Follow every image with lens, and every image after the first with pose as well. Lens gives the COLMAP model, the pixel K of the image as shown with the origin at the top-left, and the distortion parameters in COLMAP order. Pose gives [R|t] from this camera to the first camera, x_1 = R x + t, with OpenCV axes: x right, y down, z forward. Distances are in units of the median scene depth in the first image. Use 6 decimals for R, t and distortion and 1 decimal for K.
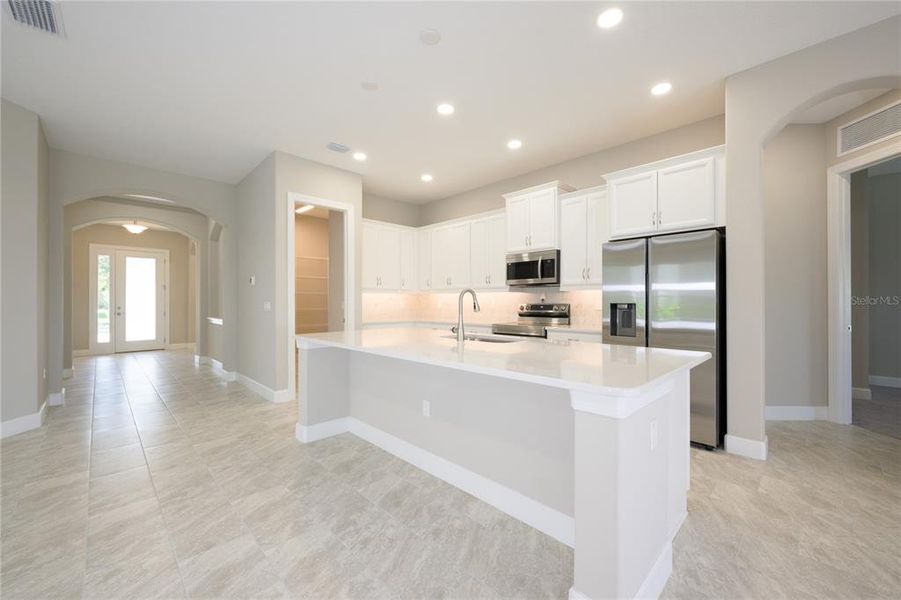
lens RADIAL K [[358.2, 0, 451.5], [0, 358.2, 305.3], [0, 0, 1]] dist [0.008527, -0.000212]
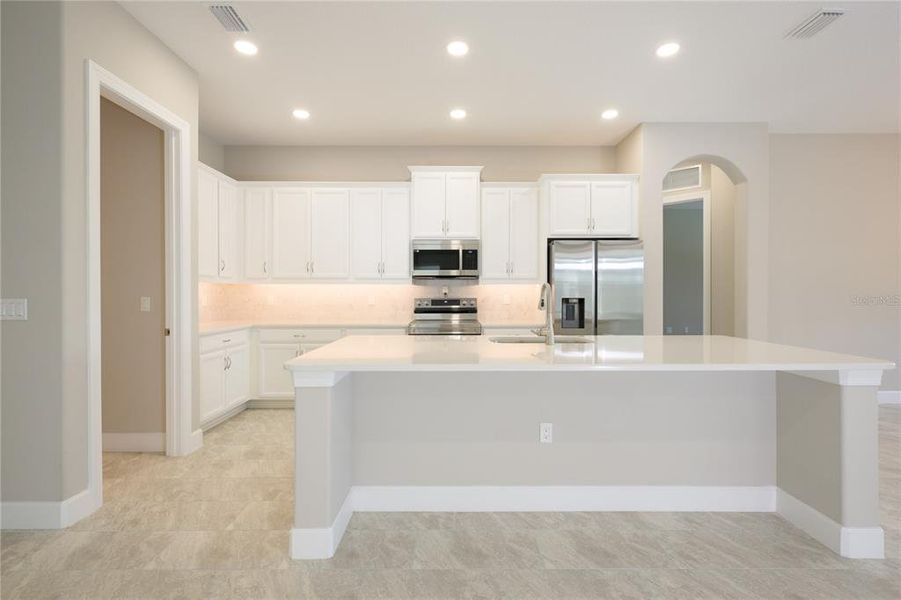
lens RADIAL K [[410.7, 0, 447.6], [0, 410.7, 296.9], [0, 0, 1]] dist [0.001024, 0.000312]
pose [[0.700093, -0.005005, 0.714035, -0.525912], [0.007790, 0.999969, -0.000629, -0.007691], [-0.714010, 0.006002, 0.700110, 0.313553]]
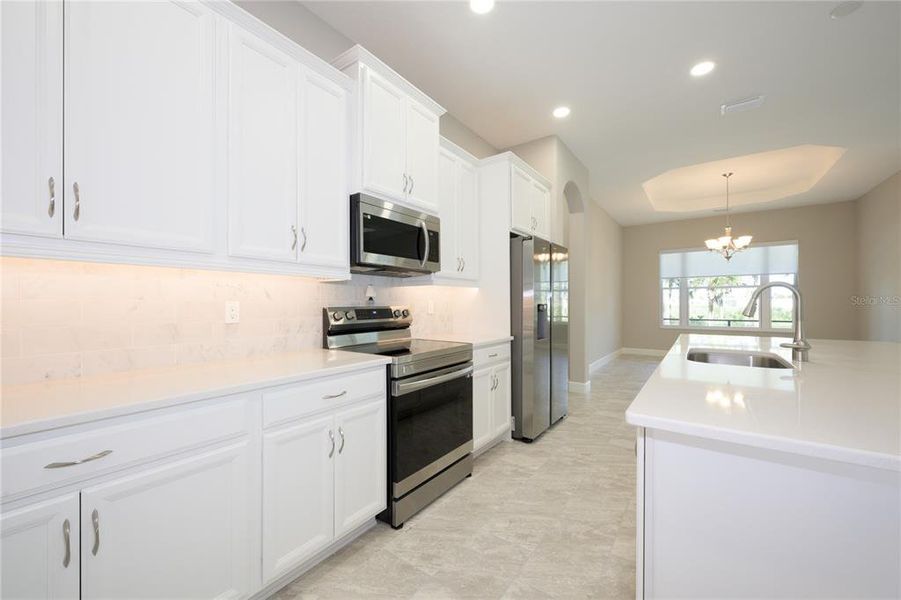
lens RADIAL K [[358.2, 0, 450.6], [0, 358.2, 304.6], [0, 0, 1]] dist [0.008527, -0.000212]
pose [[-0.181745, -0.010158, 0.983293, -0.320506], [0.004093, 0.999930, 0.011087, -0.013907], [-0.983337, 0.006040, -0.181691, 1.095259]]
